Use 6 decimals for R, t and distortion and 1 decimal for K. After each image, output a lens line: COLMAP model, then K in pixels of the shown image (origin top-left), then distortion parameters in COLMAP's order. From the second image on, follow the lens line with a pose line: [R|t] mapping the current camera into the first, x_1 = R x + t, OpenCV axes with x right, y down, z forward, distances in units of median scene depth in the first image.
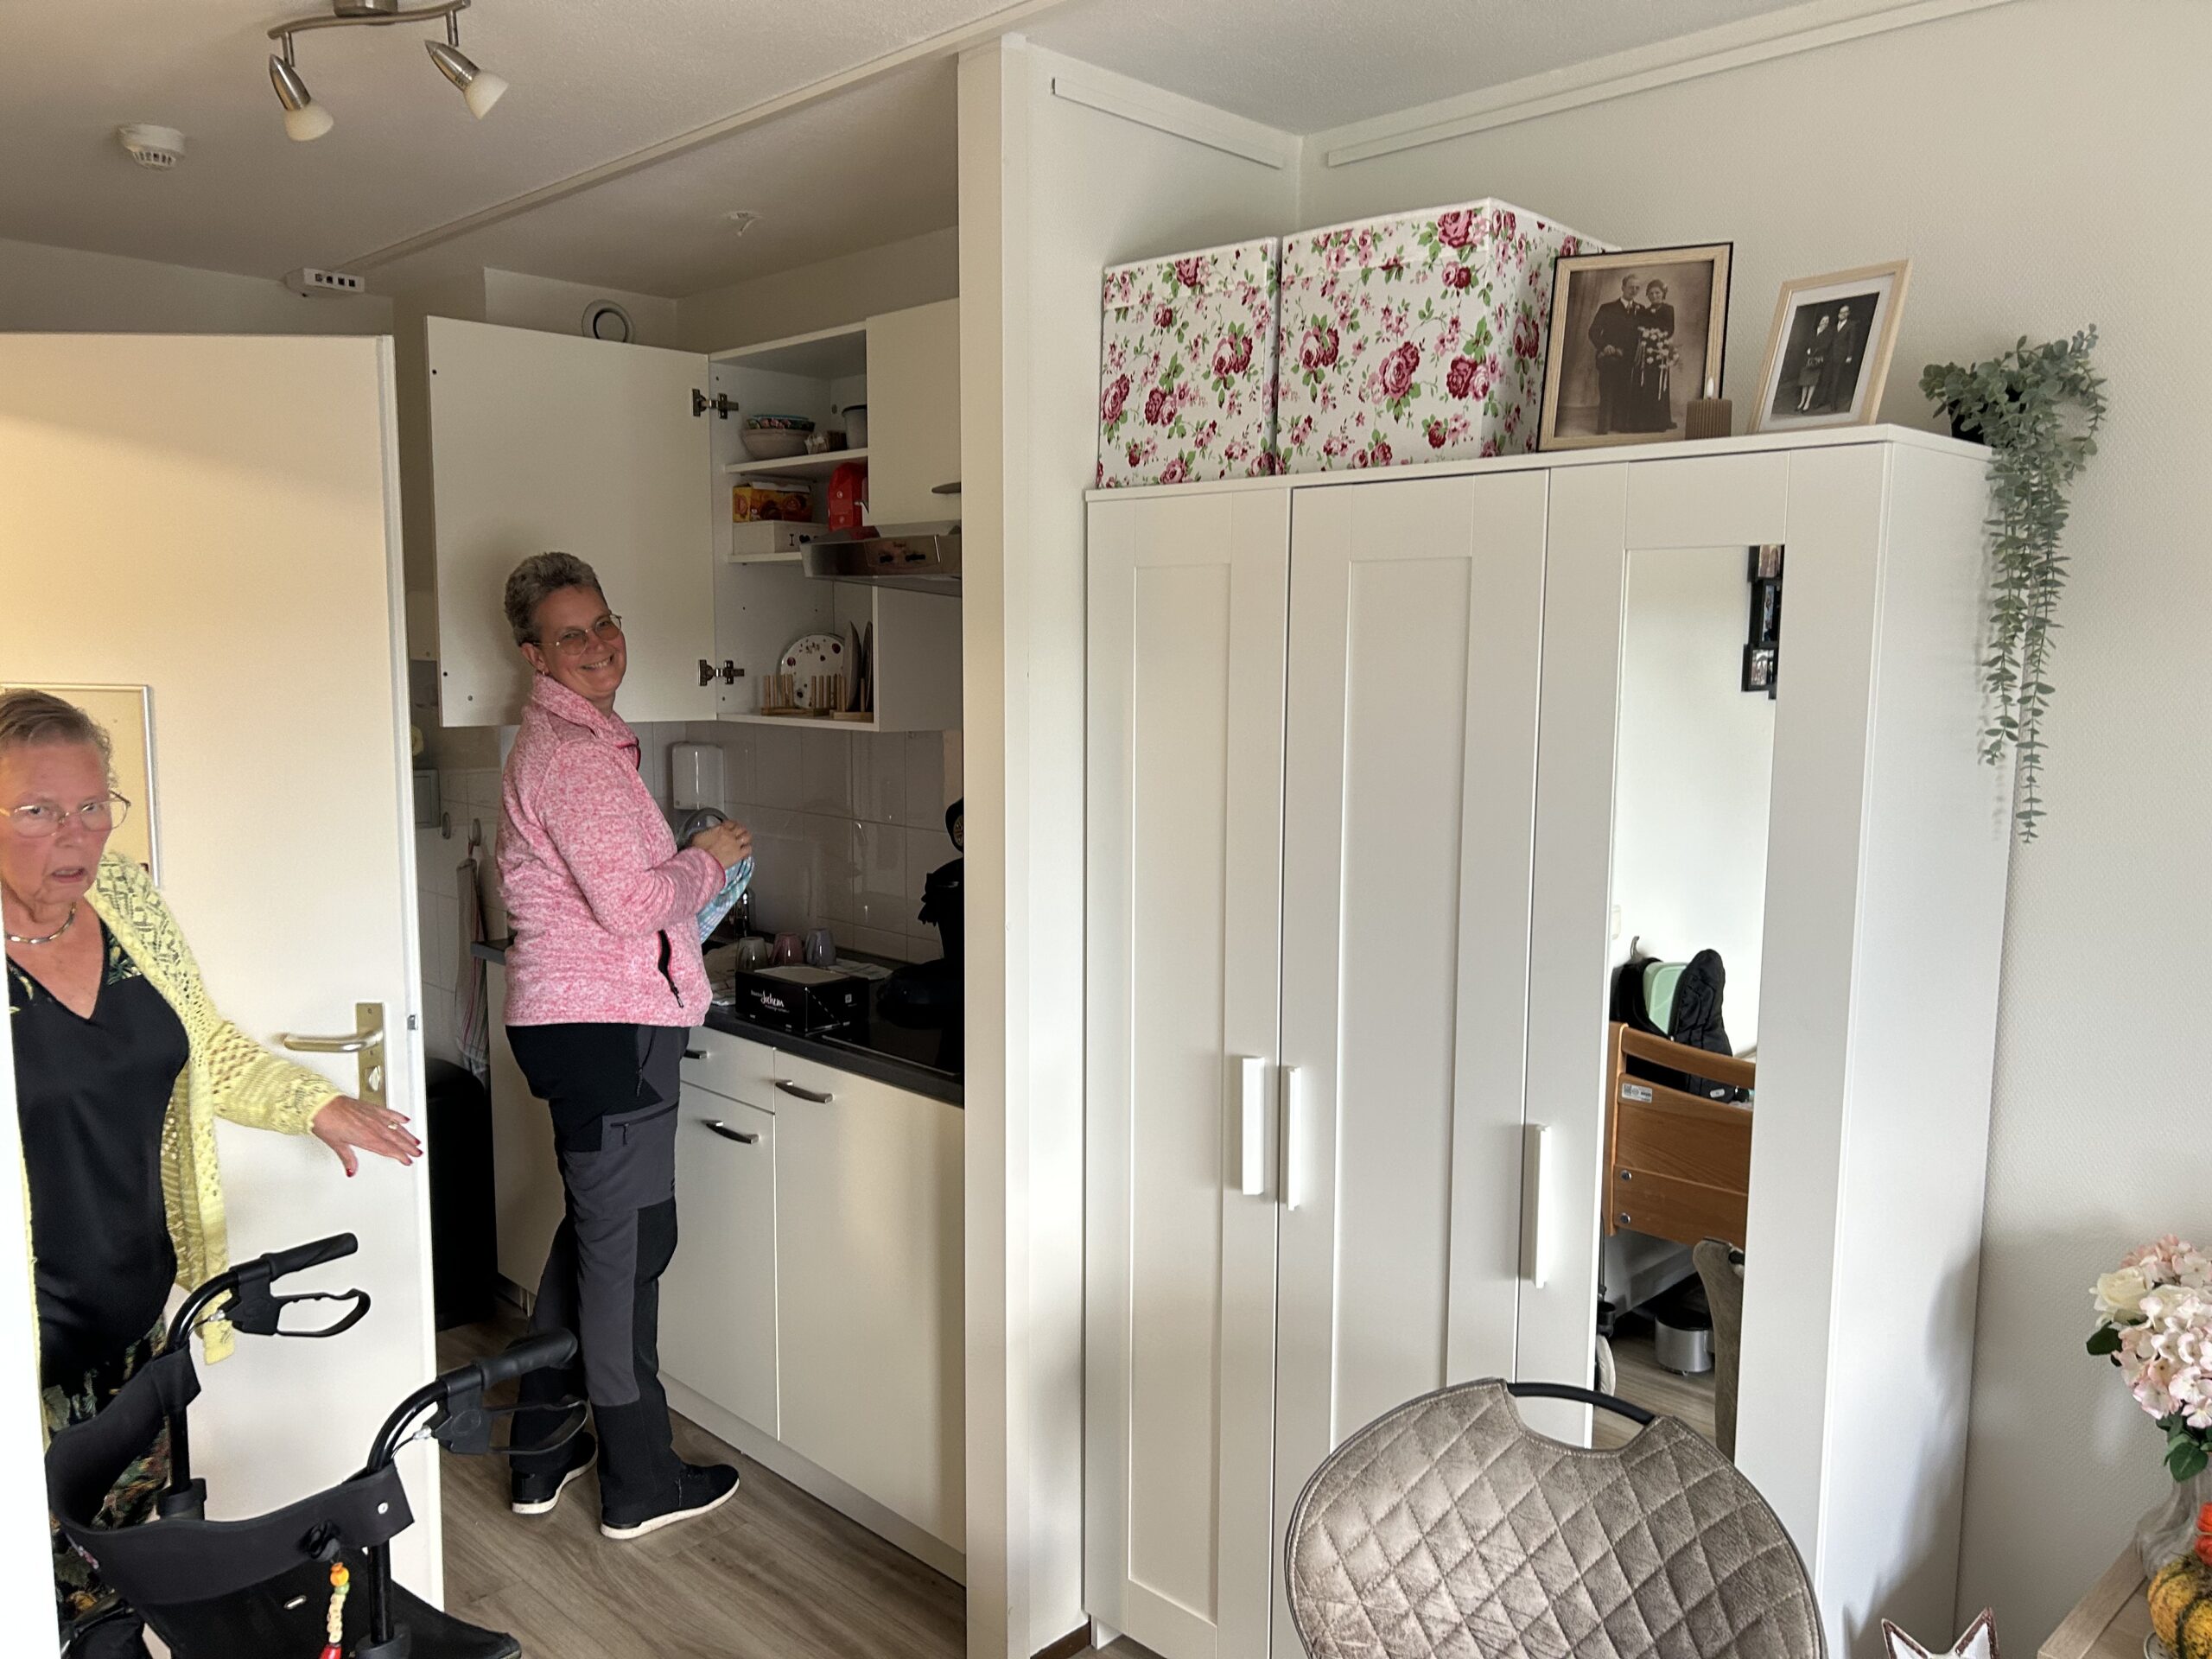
lens RADIAL K [[1671.0, 0, 1092.1], [0, 1671.0, 847.6], [0, 0, 1]] dist [0.034554, -0.039079]
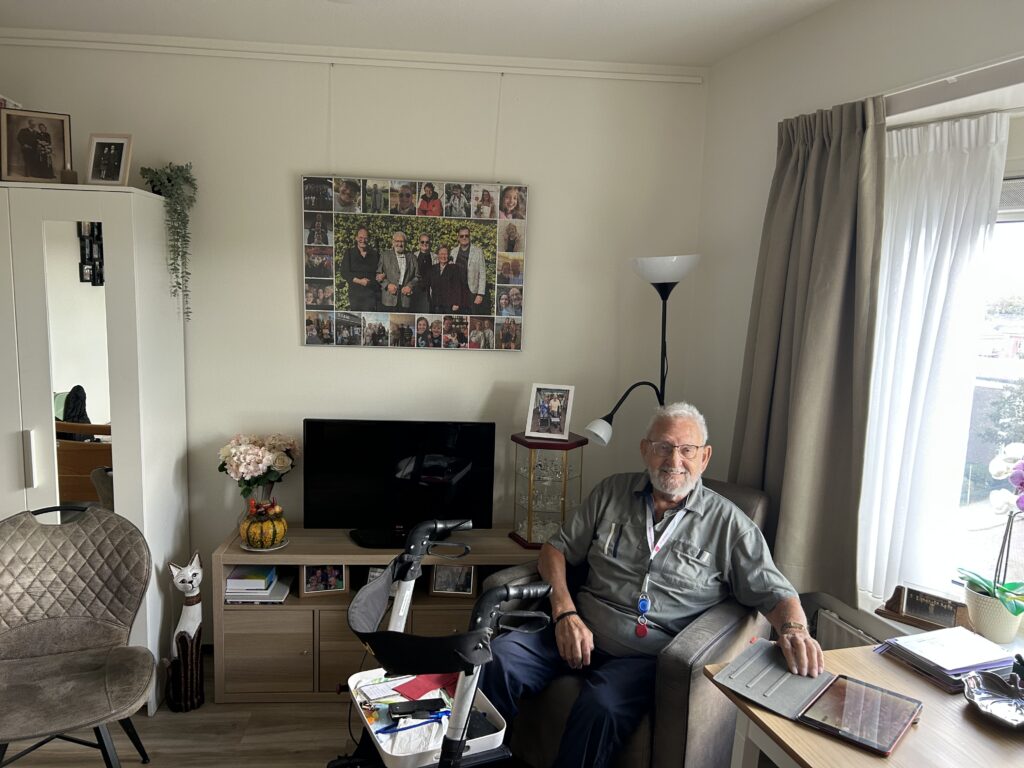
lens RADIAL K [[773.5, 0, 505.6], [0, 773.5, 392.4], [0, 0, 1]] dist [0.034554, -0.039079]
pose [[0.638892, -0.093658, 0.763574, -0.213649], [0.070122, 0.995519, 0.063435, 0.083157], [-0.766094, 0.013015, 0.642596, -0.438238]]
